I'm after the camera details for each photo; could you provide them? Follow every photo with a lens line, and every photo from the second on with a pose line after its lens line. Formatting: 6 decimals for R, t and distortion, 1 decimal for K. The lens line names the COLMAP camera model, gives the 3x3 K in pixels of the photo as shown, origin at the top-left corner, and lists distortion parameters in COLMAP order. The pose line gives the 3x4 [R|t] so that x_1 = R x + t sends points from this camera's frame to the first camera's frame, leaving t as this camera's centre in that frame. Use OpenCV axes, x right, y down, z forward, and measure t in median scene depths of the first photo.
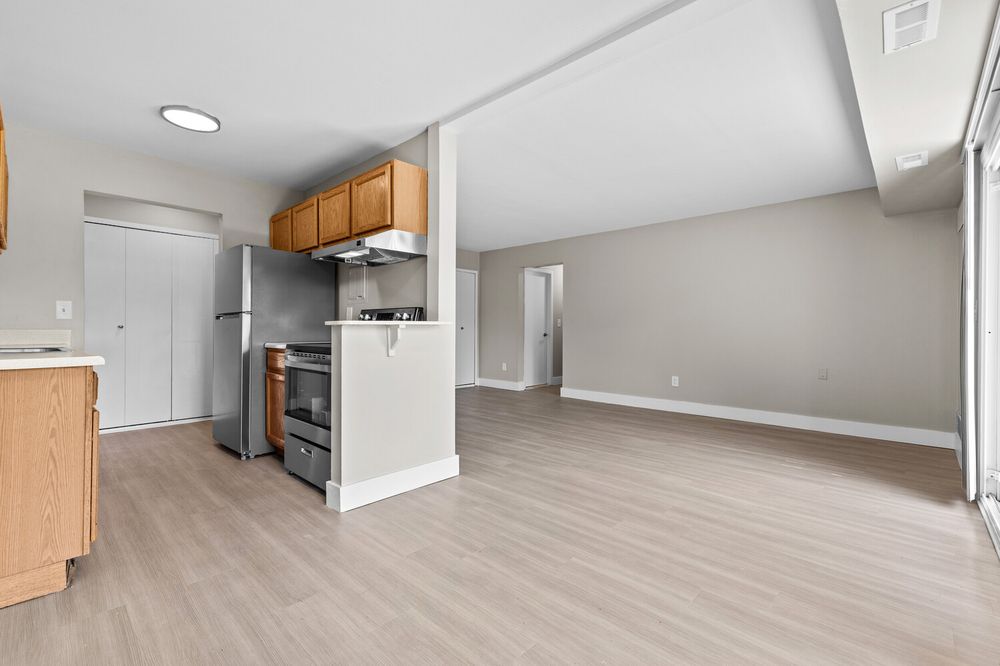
lens RADIAL K [[435.0, 0, 500.1], [0, 435.0, 326.9], [0, 0, 1]] dist [0.013421, 0.000353]
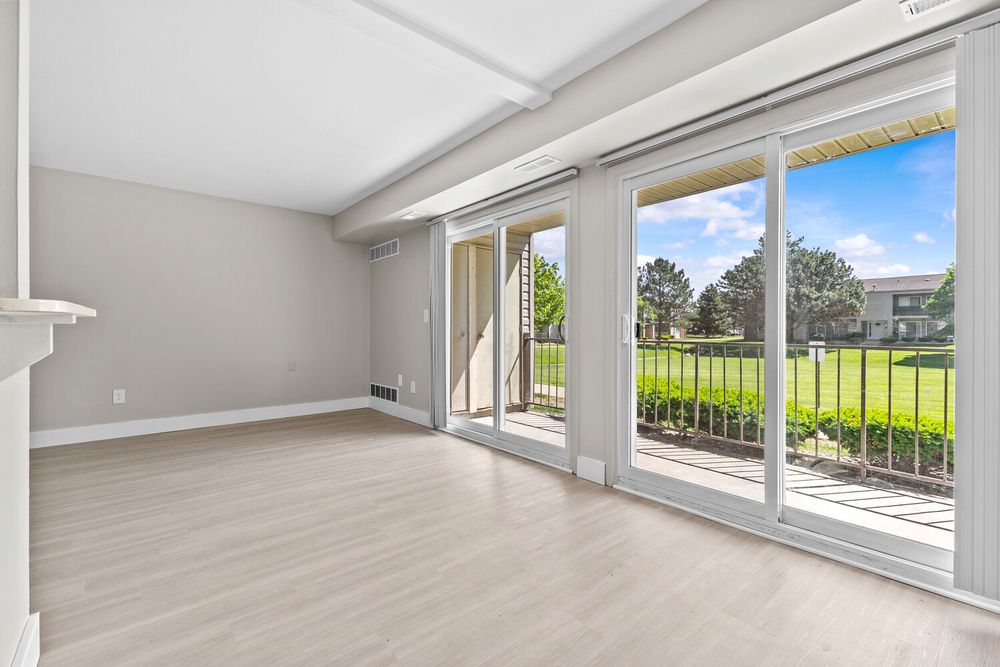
lens RADIAL K [[435.0, 0, 502.8], [0, 435.0, 328.9], [0, 0, 1]] dist [0.013421, 0.000353]
pose [[0.127787, -0.005465, 0.991787, -0.495595], [-0.006504, 0.999959, 0.006348, 0.001946], [-0.991780, -0.007262, 0.127746, 0.495575]]
